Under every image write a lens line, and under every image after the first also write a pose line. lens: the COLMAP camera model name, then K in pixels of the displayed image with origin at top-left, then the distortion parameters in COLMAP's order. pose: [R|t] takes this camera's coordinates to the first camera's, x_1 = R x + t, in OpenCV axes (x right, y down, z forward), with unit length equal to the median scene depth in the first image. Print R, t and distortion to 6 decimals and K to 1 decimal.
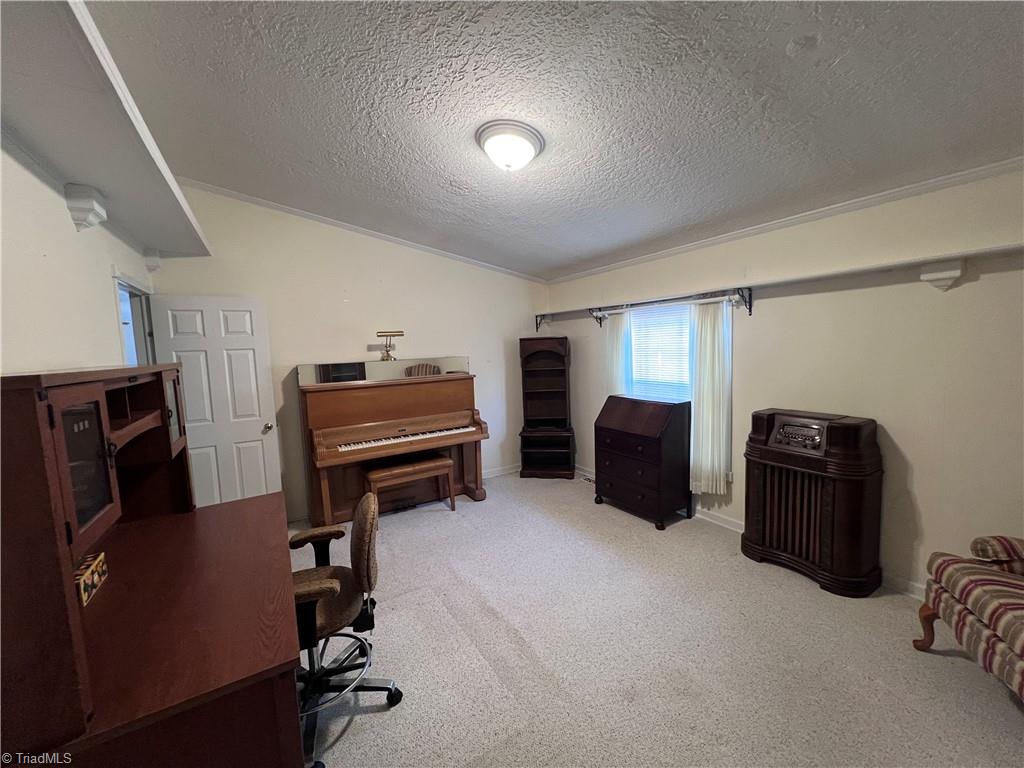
lens RADIAL K [[408.6, 0, 508.6], [0, 408.6, 381.1], [0, 0, 1]] dist [0.001477, 0.000121]
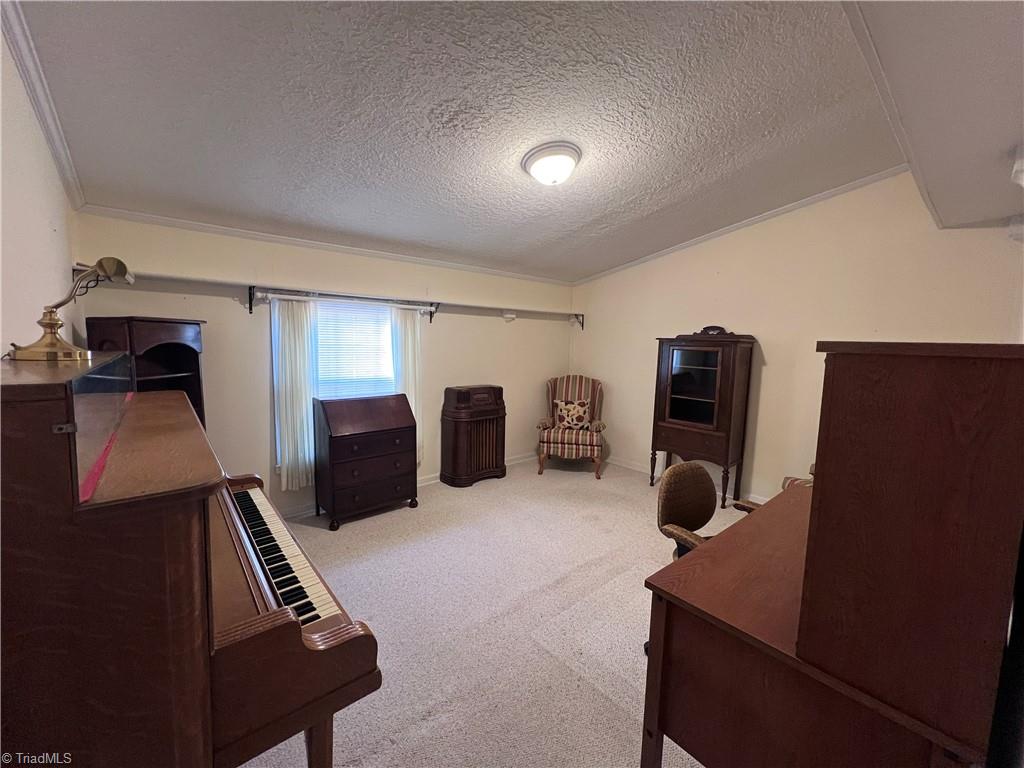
lens RADIAL K [[408.6, 0, 508.6], [0, 408.6, 381.1], [0, 0, 1]] dist [0.001477, 0.000121]
pose [[-0.160254, -0.058207, 0.985358, -0.738136], [0.074544, 0.994695, 0.070882, -0.038509], [-0.984257, 0.084812, -0.155065, 0.871148]]
